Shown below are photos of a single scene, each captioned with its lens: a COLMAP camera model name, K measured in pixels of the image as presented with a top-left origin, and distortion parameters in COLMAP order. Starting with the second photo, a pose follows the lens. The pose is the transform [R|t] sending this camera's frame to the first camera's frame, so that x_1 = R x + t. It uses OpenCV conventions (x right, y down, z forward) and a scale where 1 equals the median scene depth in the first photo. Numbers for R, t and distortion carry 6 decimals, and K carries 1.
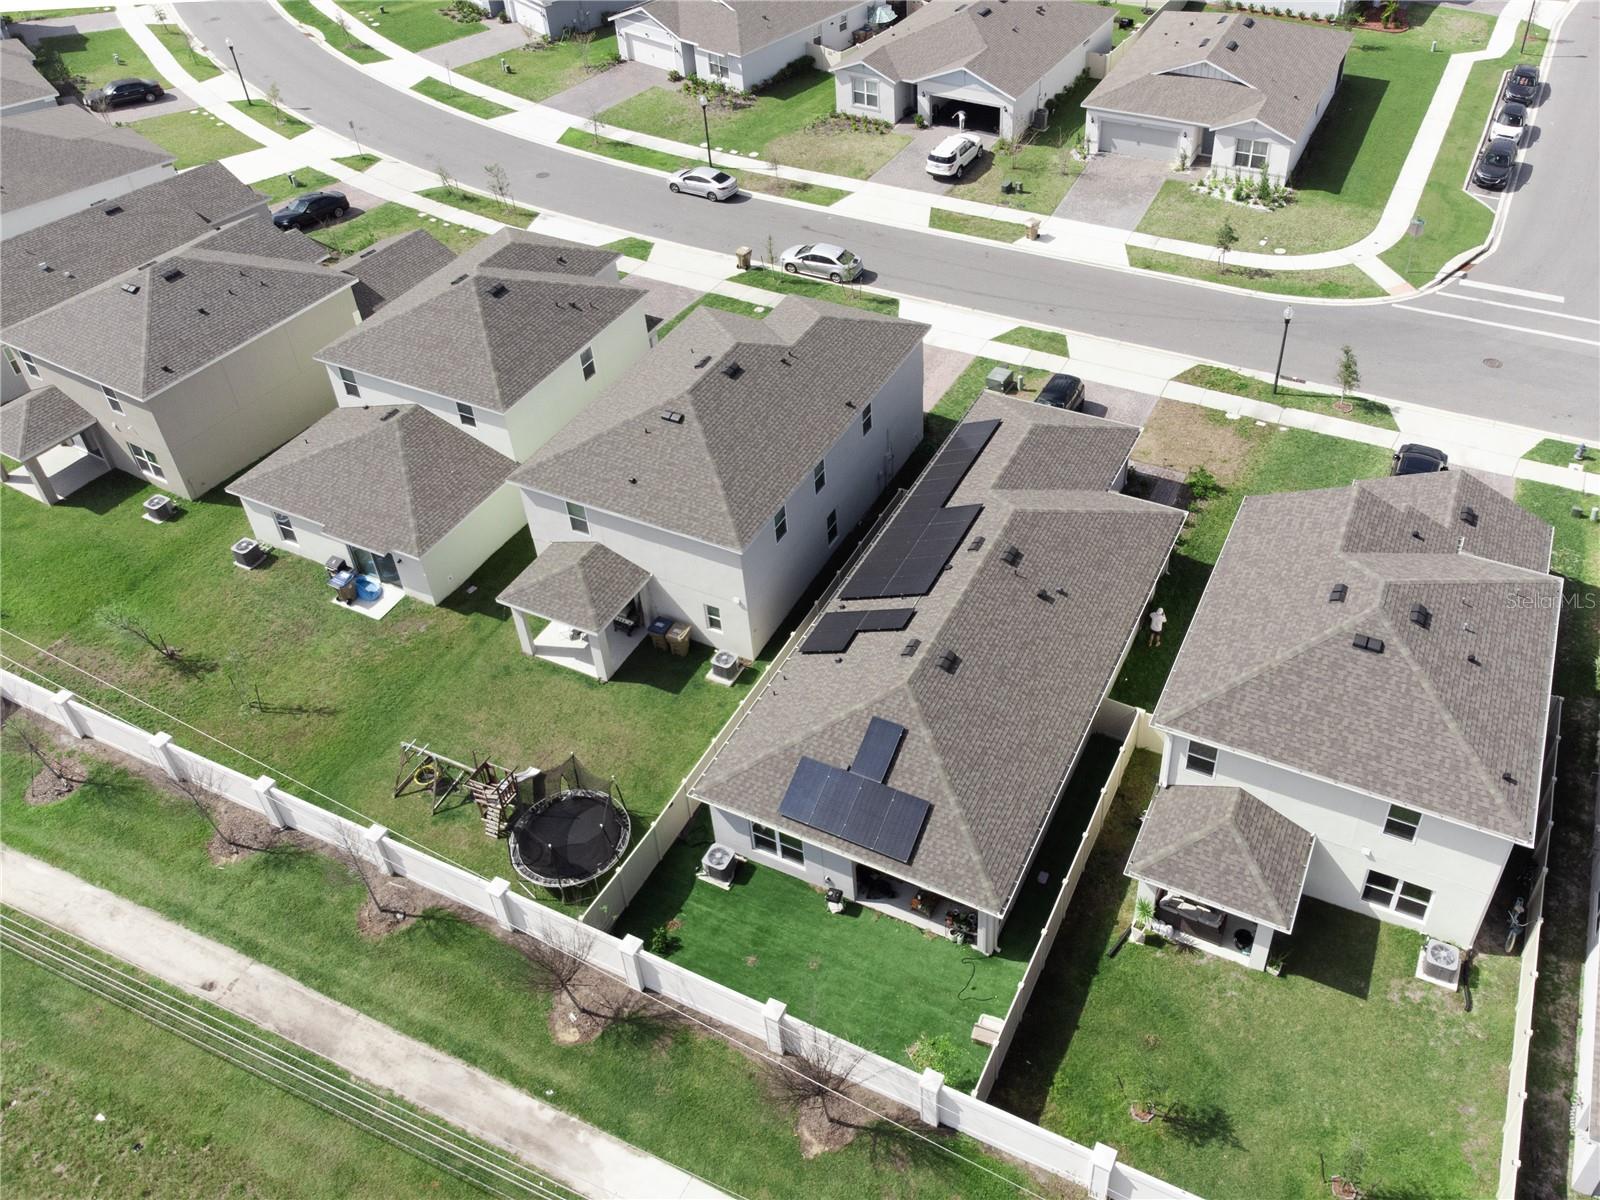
lens RADIAL K [[1355.5, 0, 872.8], [0, 1355.5, 460.7], [0, 0, 1]] dist [0.008390, 0.027814]
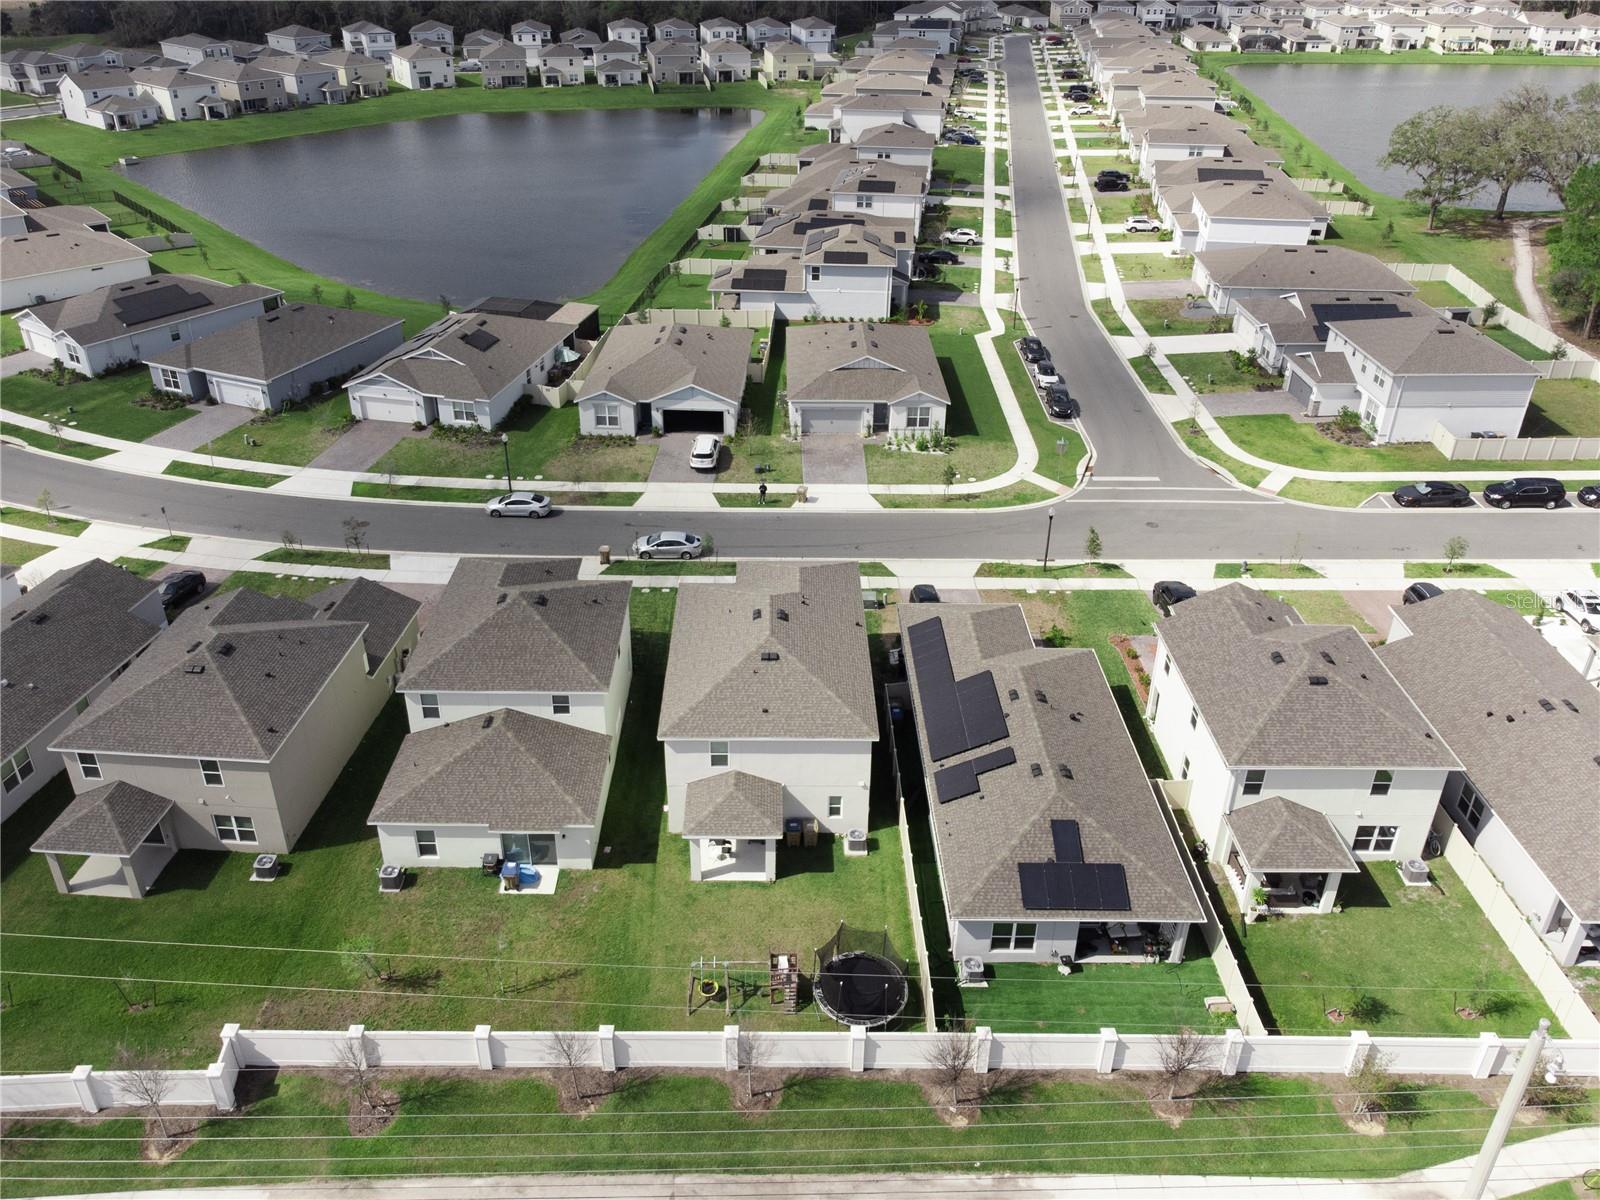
lens RADIAL K [[1212.6, 0, 781.5], [0, 1212.6, 521.2], [0, 0, 1]] dist [0.011327, 0.014813]
pose [[0.901513, -0.173241, 0.396562, -0.439911], [0.237385, 0.964167, -0.118449, -0.015300], [-0.361831, 0.200921, 0.910334, -0.055316]]
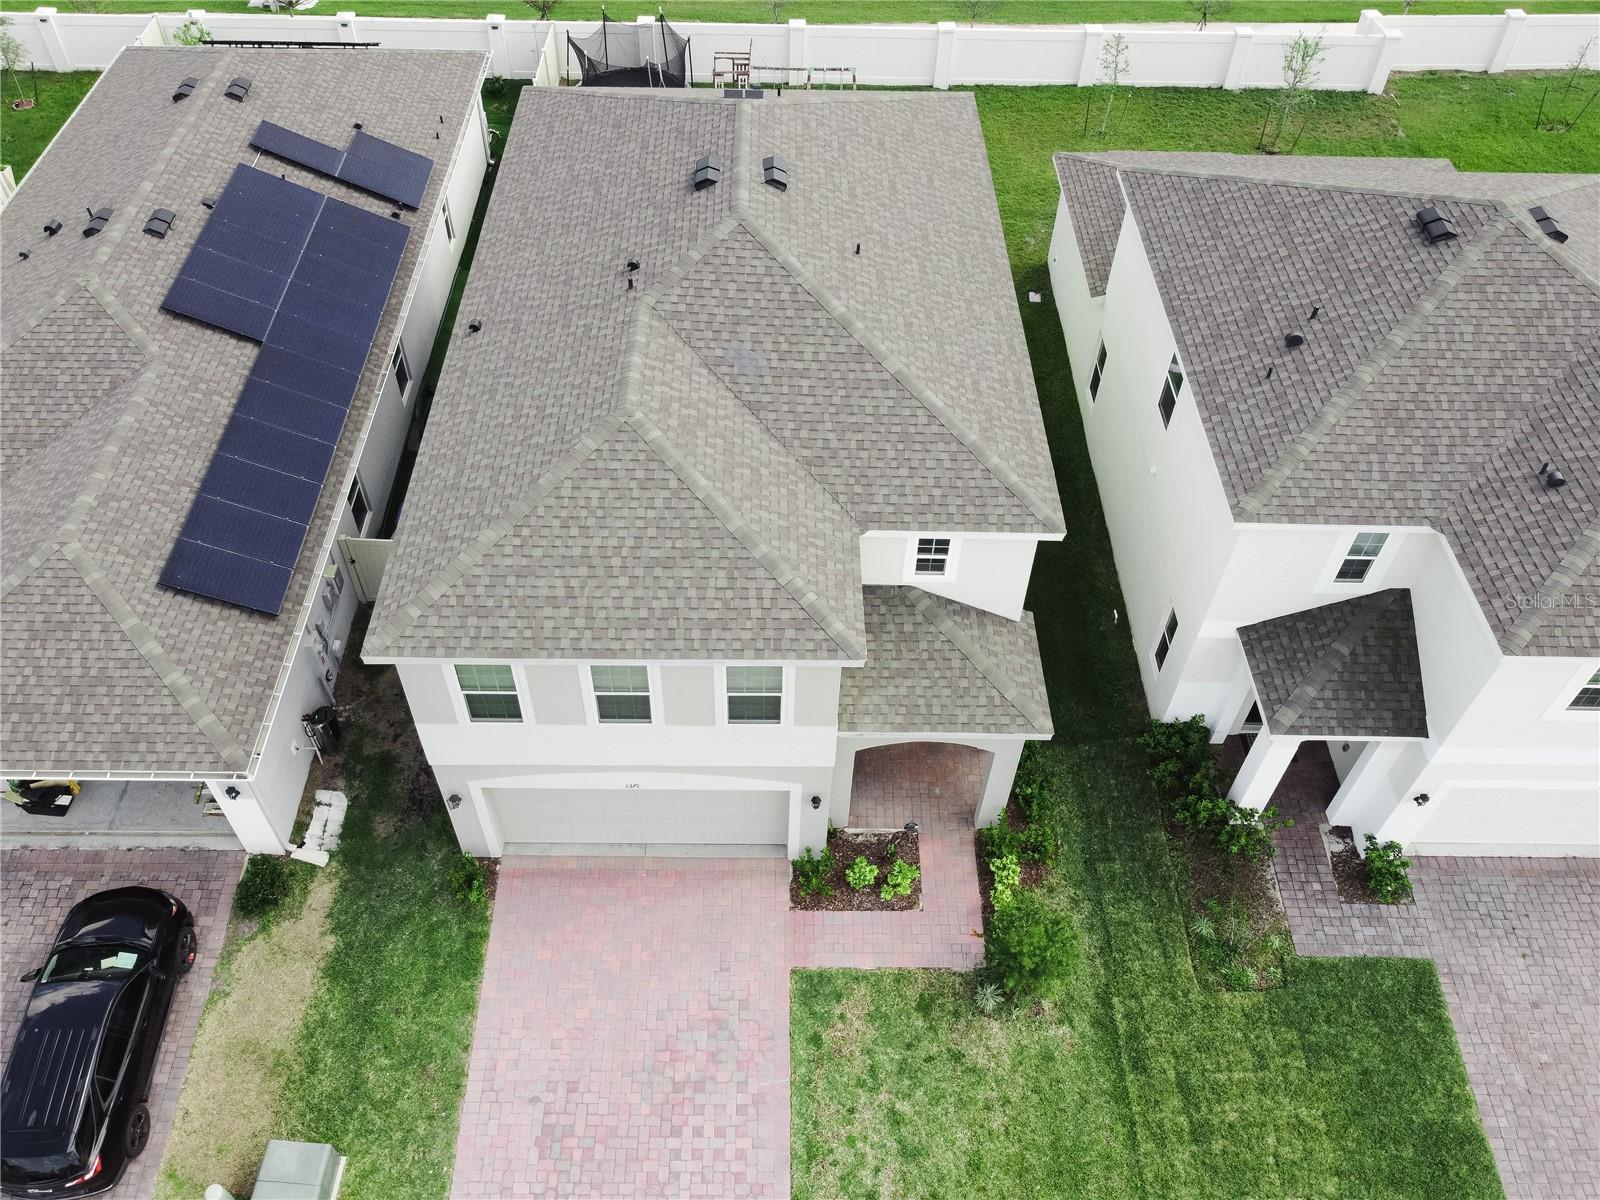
lens RADIAL K [[1212.6, 0, 784.4], [0, 1212.6, 627.3], [0, 0, 1]] dist [0.011327, 0.014813]
pose [[-0.903497, 0.328496, -0.275287, 0.027959], [-0.254380, 0.105933, 0.961285, -0.363970], [0.344940, 0.938546, -0.012147, 0.930857]]
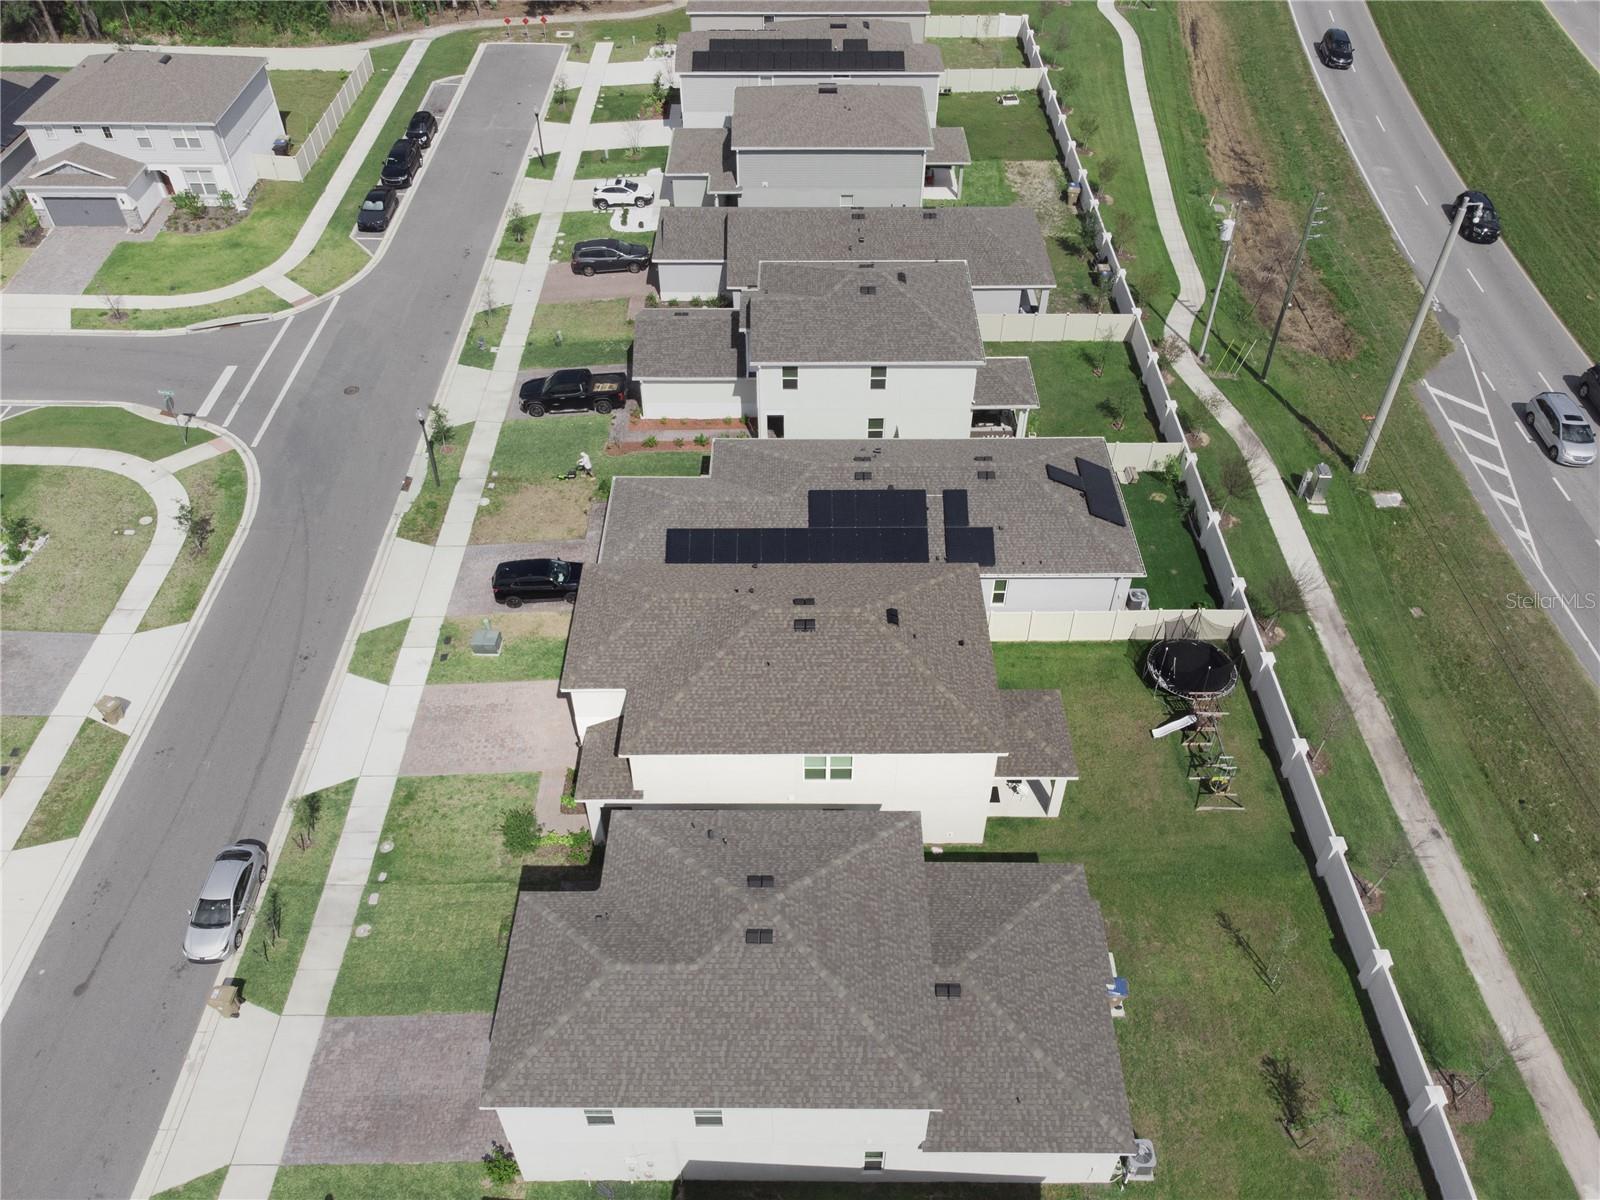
lens RADIAL K [[1212.6, 0, 793.2], [0, 1212.6, 600.9], [0, 0, 1]] dist [0.011327, 0.014813]
pose [[-0.425865, -0.609378, 0.668803, -0.551505], [0.555069, 0.407781, 0.724992, -0.571881], [-0.714519, 0.679980, 0.164588, 0.693292]]
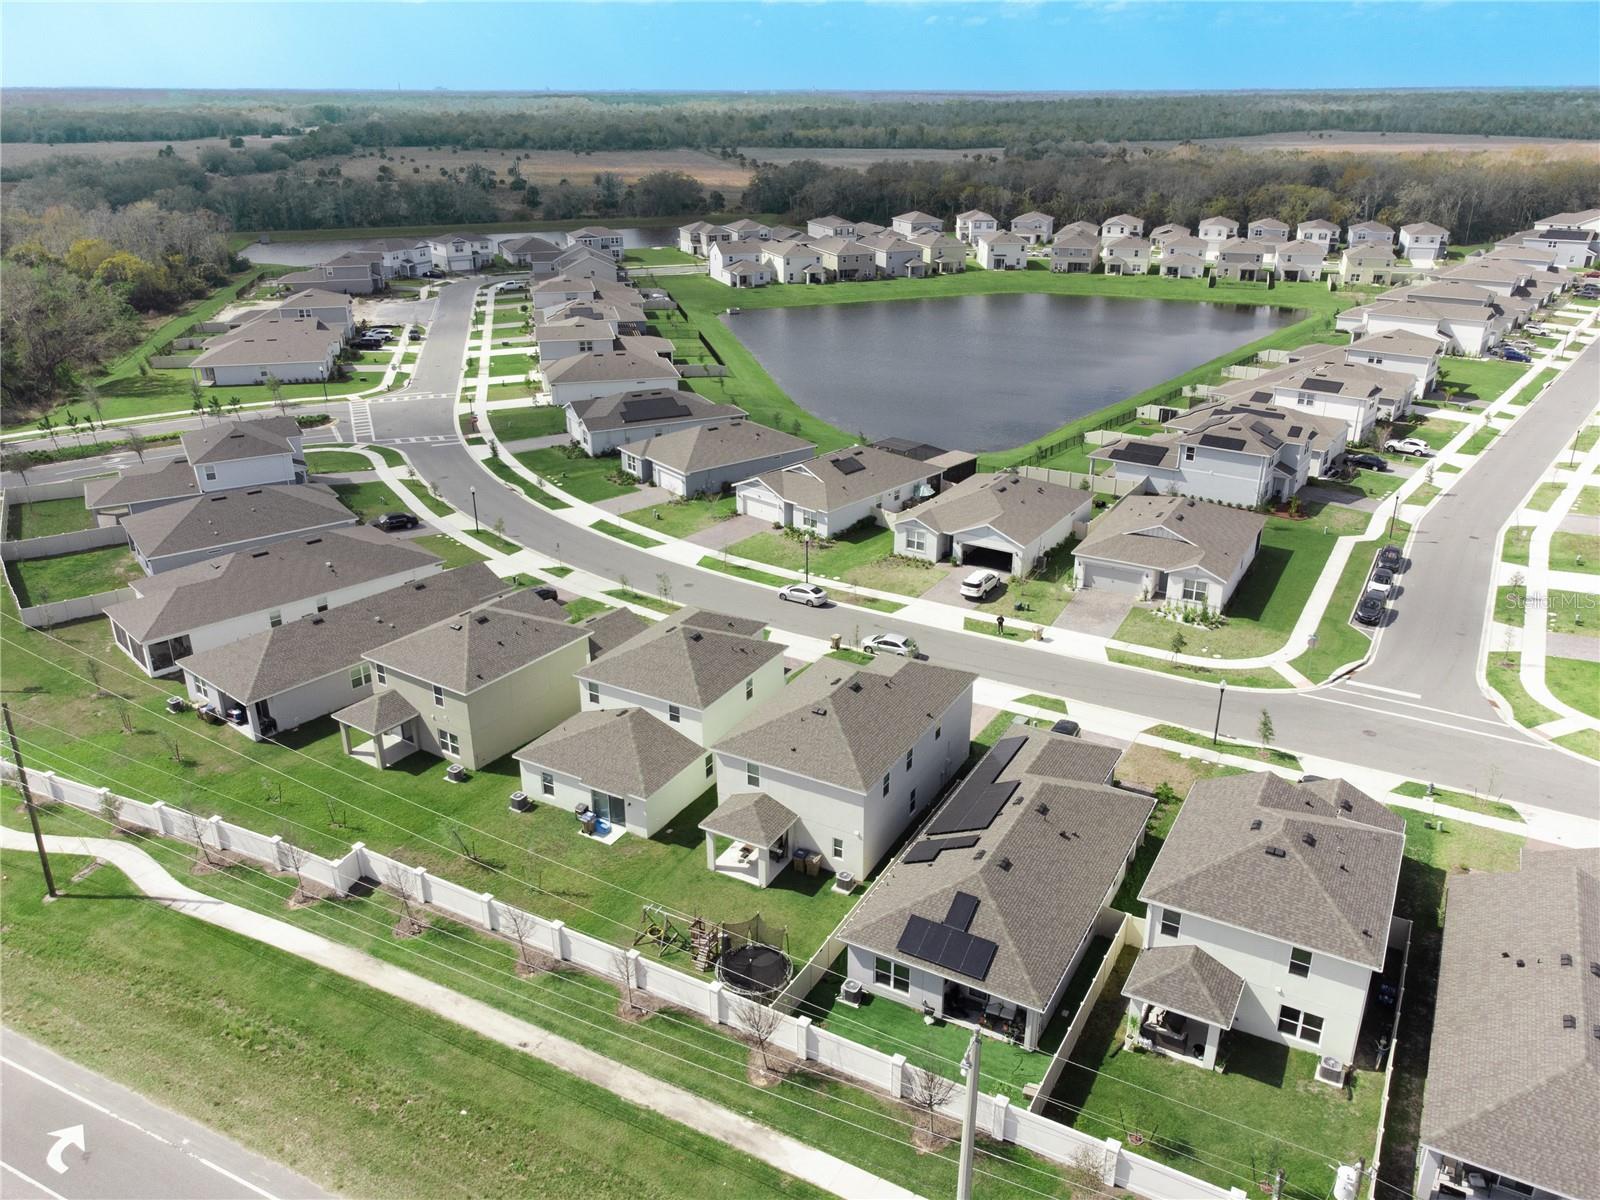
lens RADIAL K [[1212.6, 0, 819.4], [0, 1212.6, 568.6], [0, 0, 1]] dist [0.011327, 0.014813]
pose [[0.998245, 0.044498, -0.039064, -0.077096], [-0.053291, 0.962729, -0.265166, 0.134778], [0.025809, 0.266782, 0.963411, -0.292815]]
